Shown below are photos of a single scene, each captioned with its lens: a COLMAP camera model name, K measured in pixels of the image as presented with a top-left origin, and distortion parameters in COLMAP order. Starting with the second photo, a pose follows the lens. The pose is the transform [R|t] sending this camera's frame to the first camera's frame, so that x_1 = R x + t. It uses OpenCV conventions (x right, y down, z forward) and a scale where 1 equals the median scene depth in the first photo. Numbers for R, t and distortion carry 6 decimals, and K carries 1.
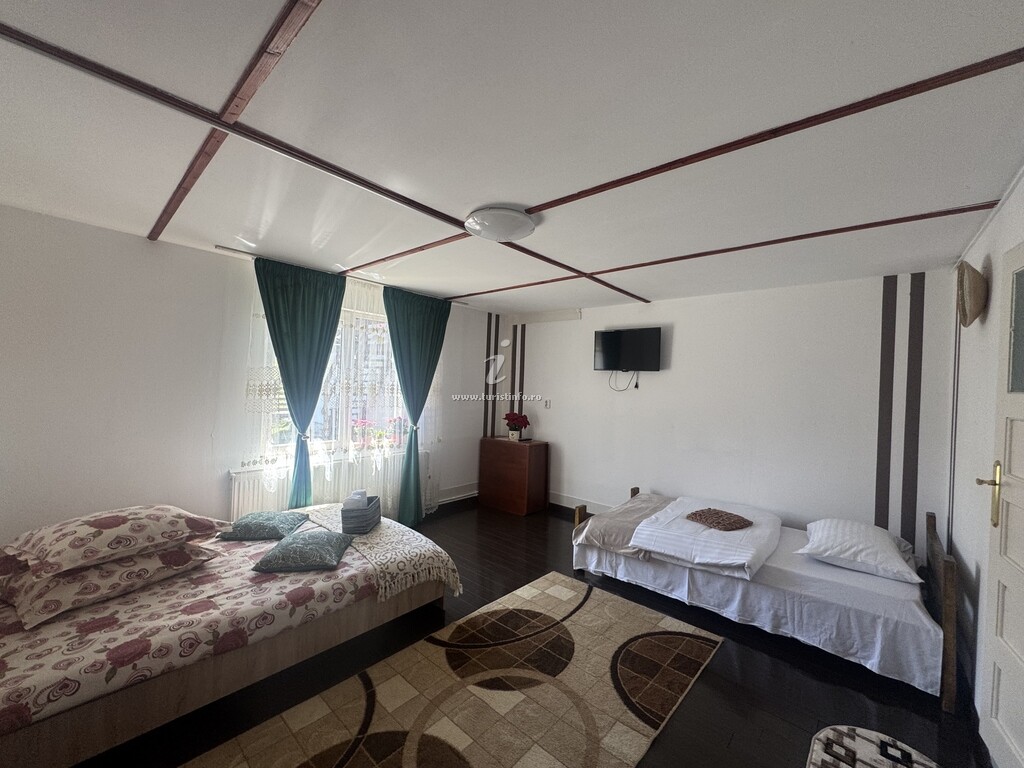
lens RADIAL K [[409.4, 0, 510.6], [0, 409.4, 382.7], [0, 0, 1]] dist [0.000865, 0.000075]
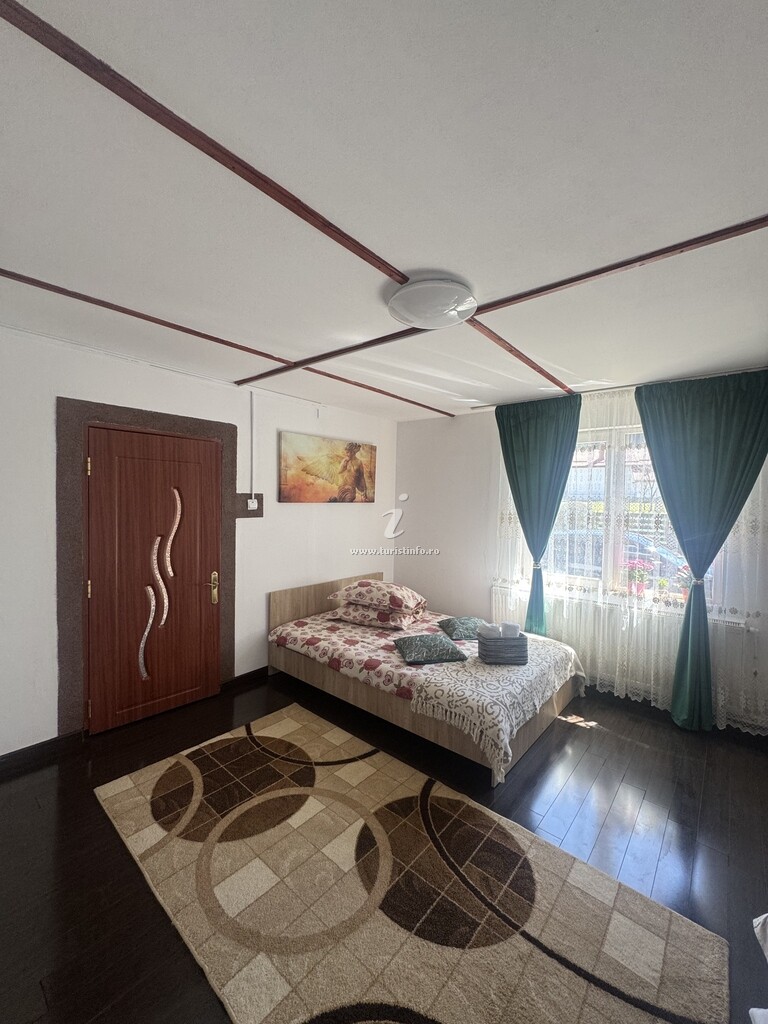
lens RADIAL K [[409.4, 0, 387.8], [0, 409.4, 511.5], [0, 0, 1]] dist [0.000865, 0.000075]
pose [[0.039085, -0.010225, -0.999184, 0.821811], [-0.018430, 0.999770, -0.010952, 0.026608], [0.999066, 0.018843, 0.038888, 0.955587]]
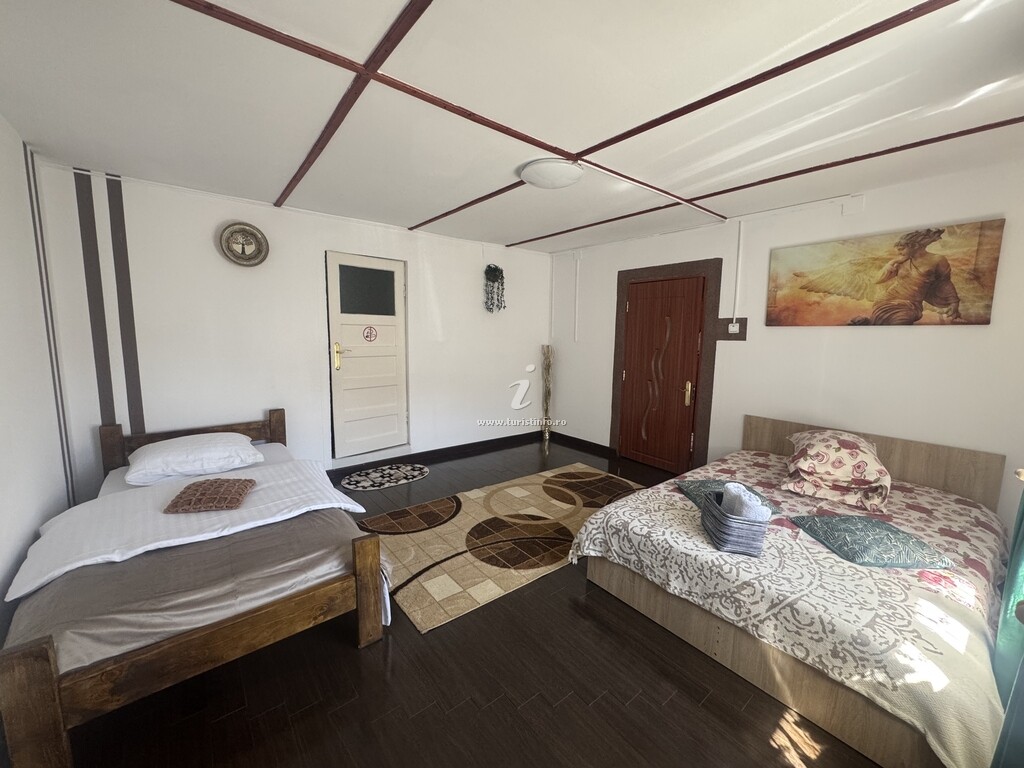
lens RADIAL K [[409.4, 0, 508.9], [0, 409.4, 381.0], [0, 0, 1]] dist [0.000865, 0.000075]
pose [[-0.987342, -0.068742, 0.142933, -0.115771], [-0.050149, 0.990265, 0.129847, 0.035364], [-0.150467, 0.121035, -0.981178, 2.343187]]
